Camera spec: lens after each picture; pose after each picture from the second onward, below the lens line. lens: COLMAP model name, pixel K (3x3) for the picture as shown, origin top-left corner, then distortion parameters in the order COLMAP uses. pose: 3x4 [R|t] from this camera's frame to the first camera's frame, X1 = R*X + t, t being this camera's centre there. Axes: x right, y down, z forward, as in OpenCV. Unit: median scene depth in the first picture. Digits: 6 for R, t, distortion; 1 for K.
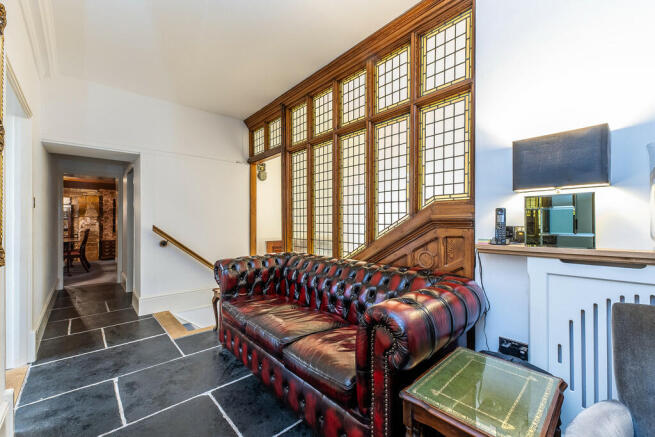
lens RADIAL K [[266.8, 0, 327.6], [0, 266.8, 223.4], [0, 0, 1]] dist [-0.002040, 0.000498]
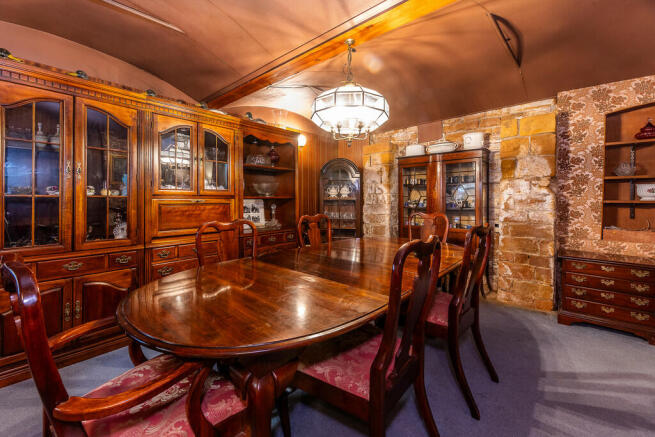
lens RADIAL K [[266.8, 0, 326.3], [0, 266.8, 197.5], [0, 0, 1]] dist [-0.002040, 0.000498]
pose [[0.058135, 0.007327, -0.998282, -0.552711], [0.004509, 0.999961, 0.007602, -0.003154], [0.998299, -0.004944, 0.058100, 0.706086]]
